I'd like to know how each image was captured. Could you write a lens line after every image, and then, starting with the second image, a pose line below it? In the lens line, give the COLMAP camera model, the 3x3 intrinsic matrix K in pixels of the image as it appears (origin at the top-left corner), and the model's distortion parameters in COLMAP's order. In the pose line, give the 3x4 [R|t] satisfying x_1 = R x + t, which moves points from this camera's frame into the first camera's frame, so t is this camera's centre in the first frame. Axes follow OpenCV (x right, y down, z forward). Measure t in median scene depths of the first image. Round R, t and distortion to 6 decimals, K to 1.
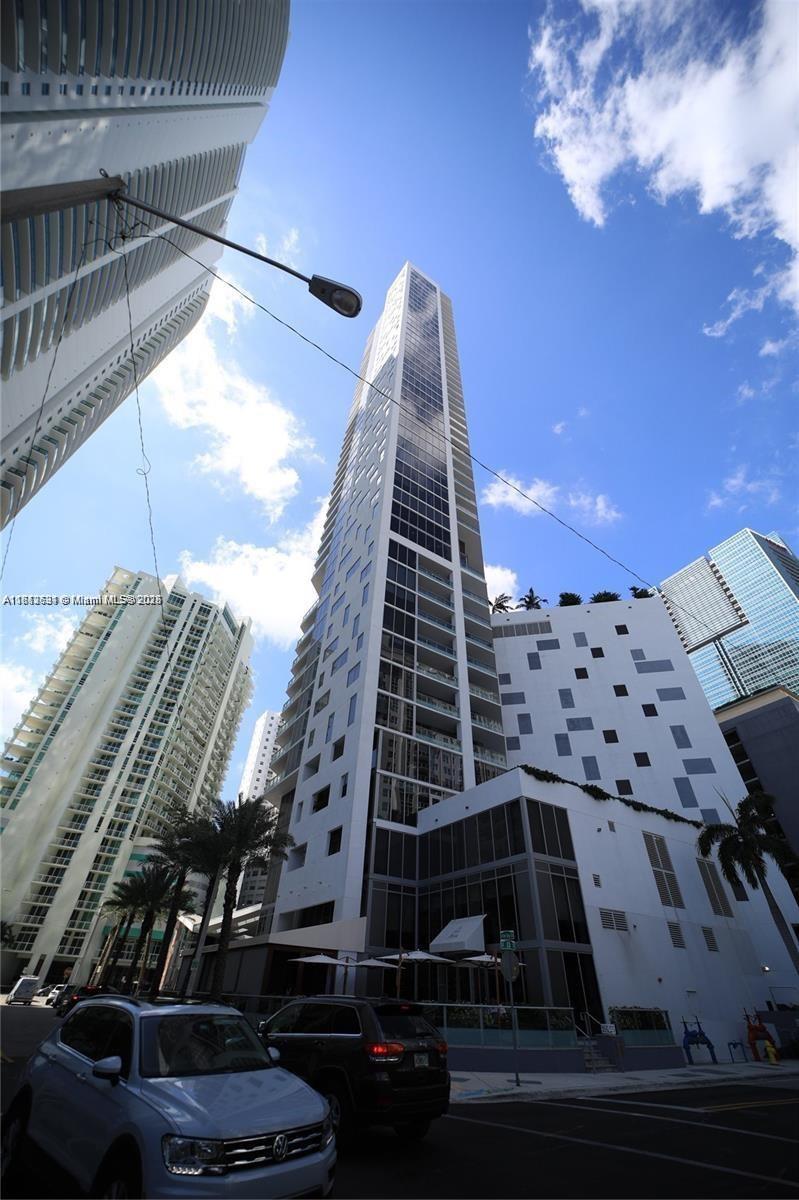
lens RADIAL K [[463.6, 0, 400.5], [0, 463.6, 600.5], [0, 0, 1]] dist [-0.042099, 0.011036]
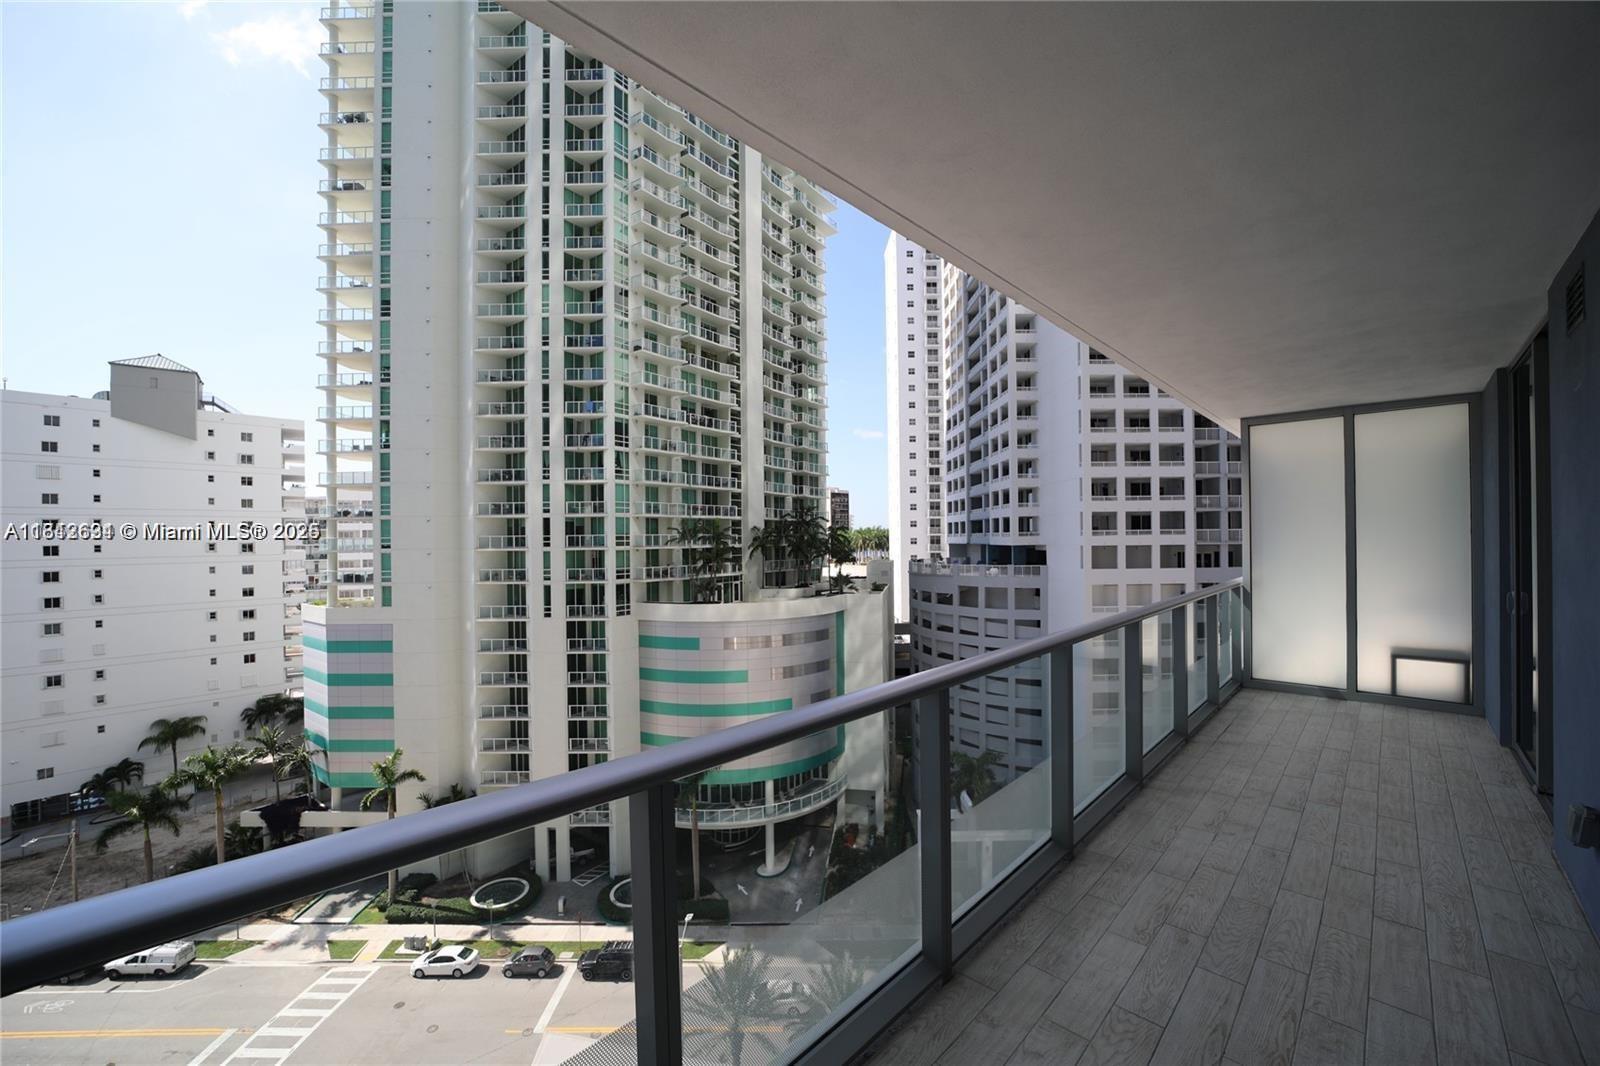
lens RADIAL K [[618.2, 0, 796.5], [0, 618.2, 537.3], [0, 0, 1]] dist [-0.042099, 0.011036]
pose [[0.839477, -0.046796, -0.541377, -0.093699], [0.392094, 0.741942, 0.543861, 0.168579], [0.376220, -0.668829, 0.641192, 0.607777]]
